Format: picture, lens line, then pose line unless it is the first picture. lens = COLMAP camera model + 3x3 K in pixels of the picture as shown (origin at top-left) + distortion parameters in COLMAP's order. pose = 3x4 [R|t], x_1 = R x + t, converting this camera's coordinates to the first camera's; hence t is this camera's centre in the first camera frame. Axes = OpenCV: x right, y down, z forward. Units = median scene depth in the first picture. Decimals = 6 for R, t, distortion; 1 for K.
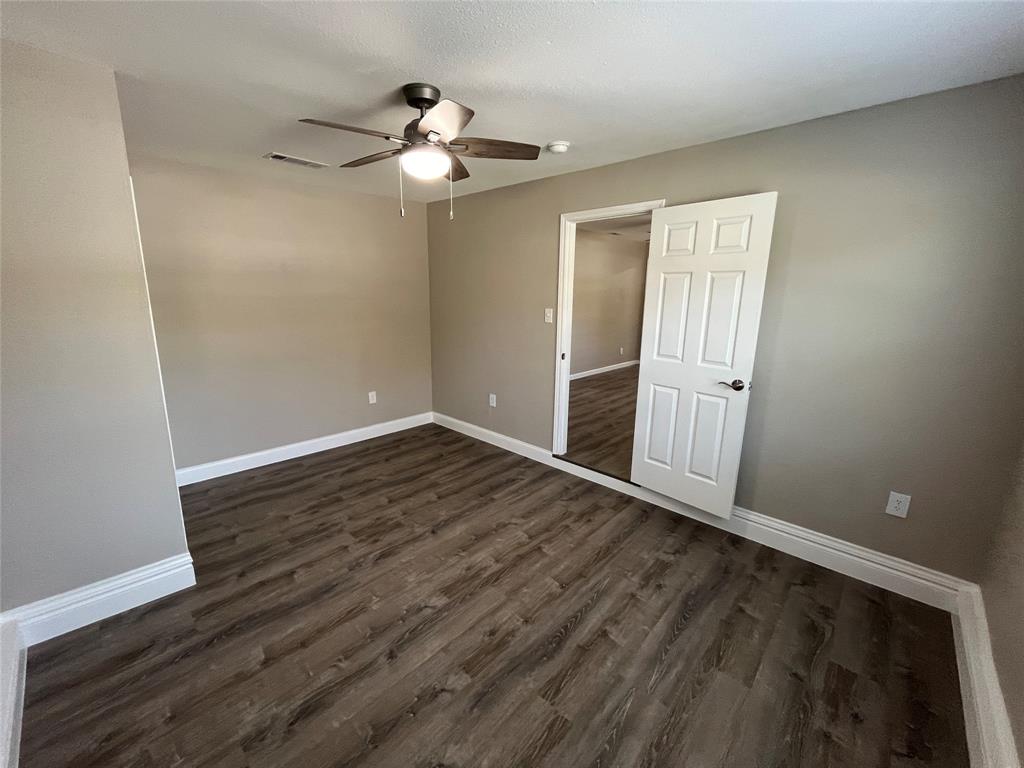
lens RADIAL K [[416.5, 0, 509.9], [0, 416.5, 384.6], [0, 0, 1]] dist [-0.003969, -0.000318]
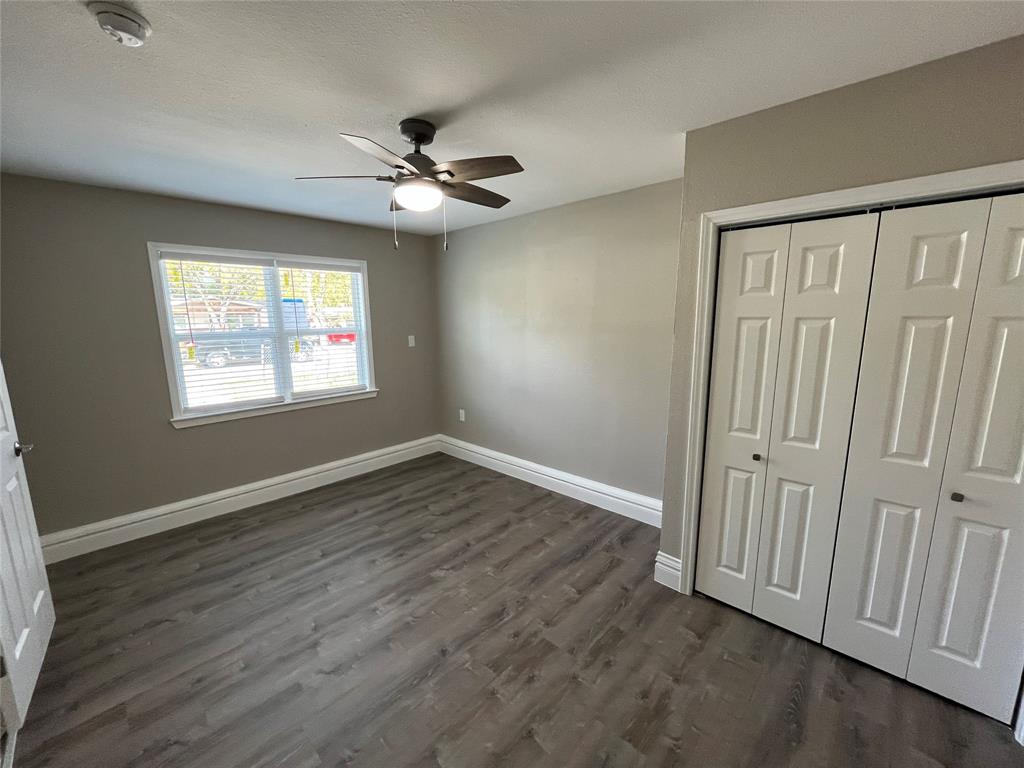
lens RADIAL K [[416.5, 0, 514.5], [0, 416.5, 387.7], [0, 0, 1]] dist [-0.003969, -0.000318]
pose [[-0.999996, -0.001653, -0.002167, -0.386559], [-0.002356, 0.924151, 0.382021, -0.440547], [0.001371, 0.382024, -0.924151, 1.893208]]
